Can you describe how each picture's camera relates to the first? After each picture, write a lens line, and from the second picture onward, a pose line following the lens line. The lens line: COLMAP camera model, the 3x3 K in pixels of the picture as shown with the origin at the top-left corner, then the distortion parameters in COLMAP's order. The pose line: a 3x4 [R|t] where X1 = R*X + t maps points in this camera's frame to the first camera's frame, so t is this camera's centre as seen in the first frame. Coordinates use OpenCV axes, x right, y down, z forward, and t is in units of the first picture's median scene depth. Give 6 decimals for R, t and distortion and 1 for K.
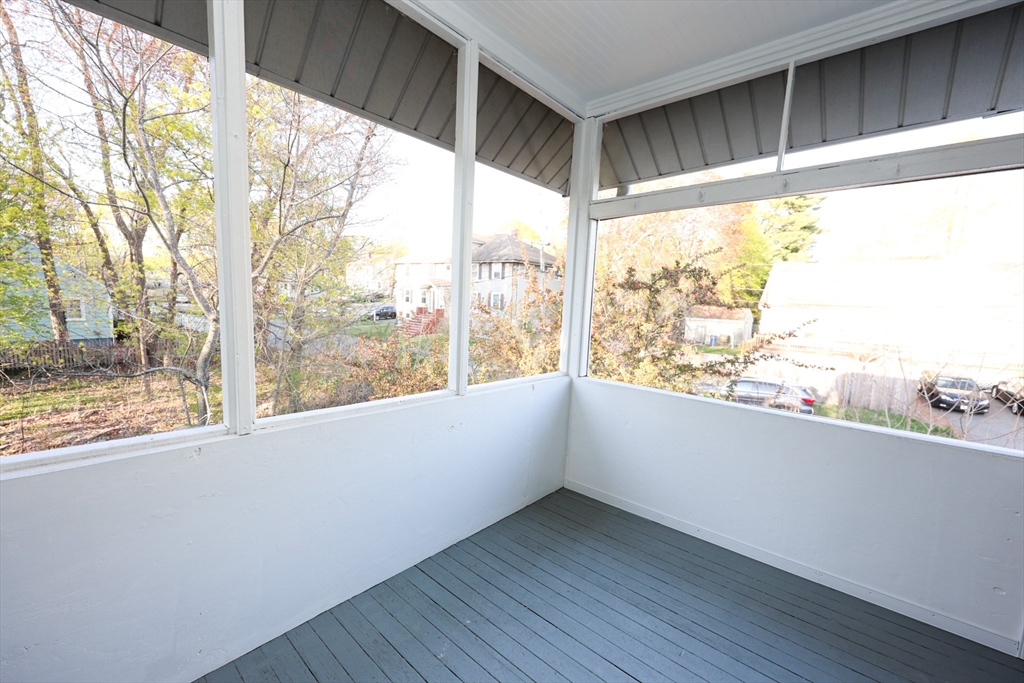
lens RADIAL K [[413.3, 0, 516.2], [0, 413.3, 340.6], [0, 0, 1]] dist [-0.001033, -0.000662]
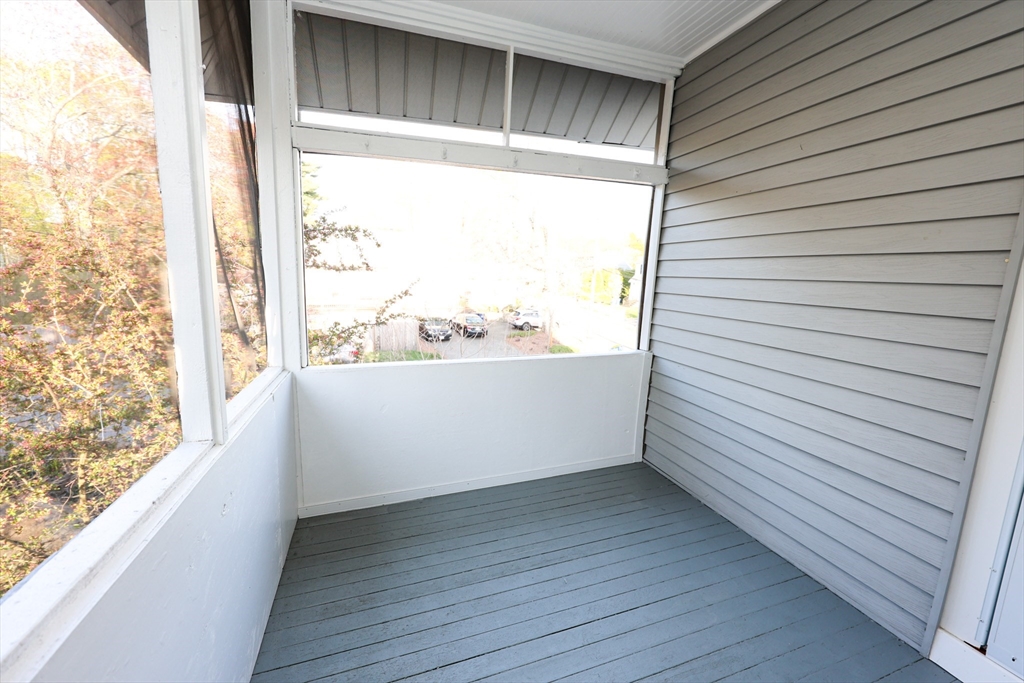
lens RADIAL K [[413.3, 0, 515.7], [0, 413.3, 343.4], [0, 0, 1]] dist [-0.001033, -0.000662]
pose [[0.486411, -0.165068, 0.857996, -0.355062], [0.081468, 0.986282, 0.143563, -0.038158], [-0.869924, 0.000069, 0.493186, 0.377041]]
